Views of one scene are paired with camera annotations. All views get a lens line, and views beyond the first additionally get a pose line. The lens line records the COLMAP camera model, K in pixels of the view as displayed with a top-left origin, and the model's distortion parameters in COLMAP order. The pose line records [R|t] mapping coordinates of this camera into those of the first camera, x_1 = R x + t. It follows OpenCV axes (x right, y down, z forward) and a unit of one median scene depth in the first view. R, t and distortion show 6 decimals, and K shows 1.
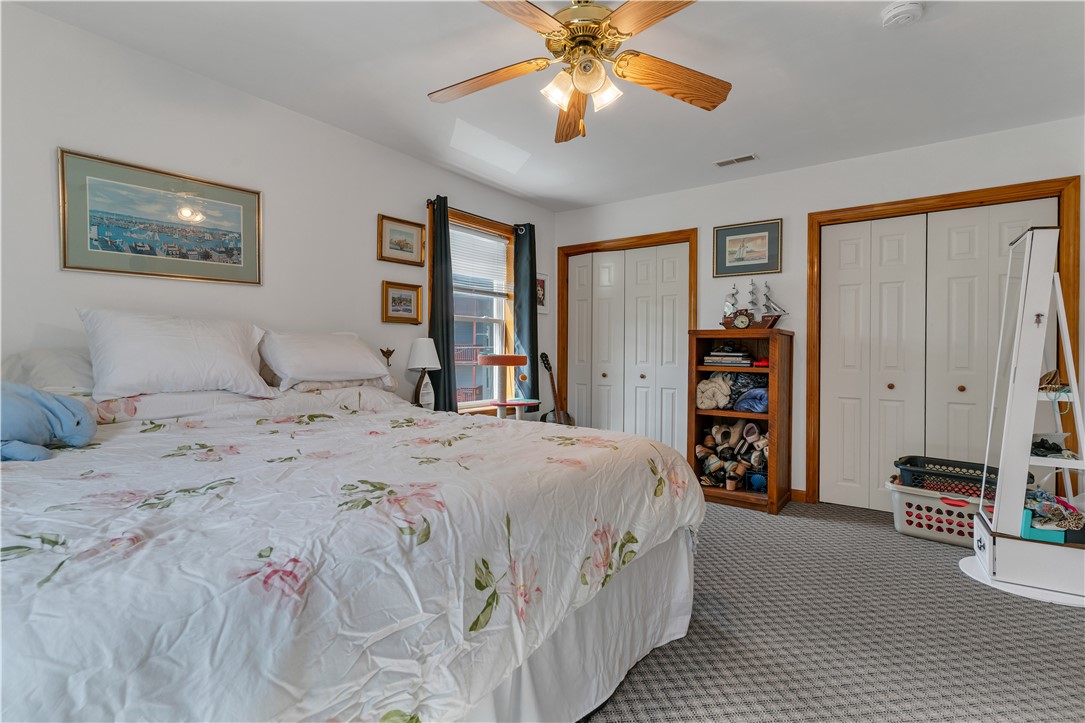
lens RADIAL K [[520.2, 0, 542.5], [0, 520.2, 361.5], [0, 0, 1]] dist [0.000643, 0.000044]
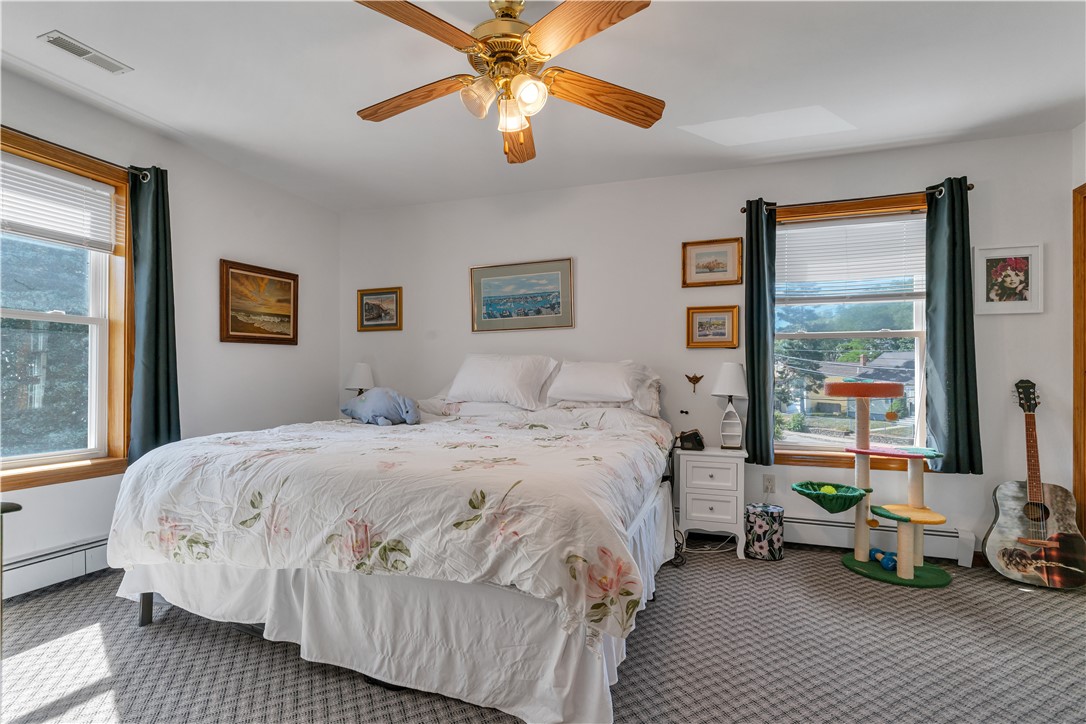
lens RADIAL K [[526.4, 0, 546.1], [0, 526.4, 383.8], [0, 0, 1]] dist [0.002891, 0.000489]
pose [[0.297056, 0.006745, -0.954836, 0.593741], [-0.022370, 0.999750, 0.000103, -0.001032], [0.954598, 0.021329, 0.297132, 0.444529]]
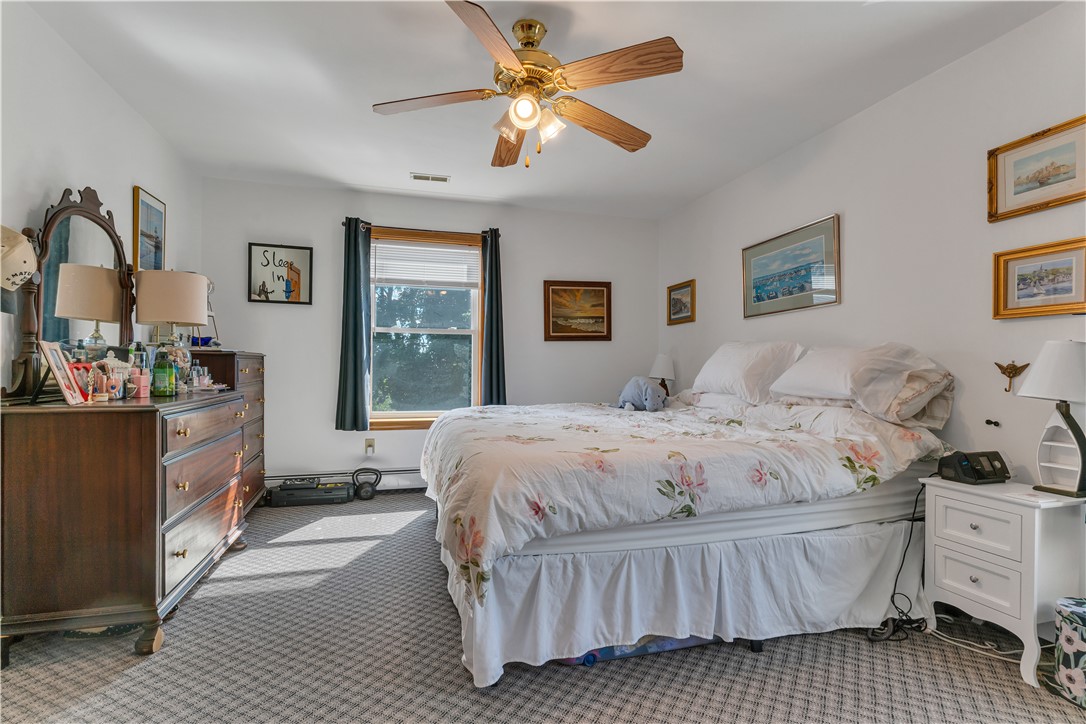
lens RADIAL K [[521.3, 0, 539.4], [0, 521.3, 377.1], [0, 0, 1]] dist [0.004084, 0.000849]
pose [[-0.612941, 0.005566, -0.790109, 0.530846], [-0.026068, 0.999288, 0.027263, -0.010230], [0.789699, 0.037308, -0.612359, 0.967180]]
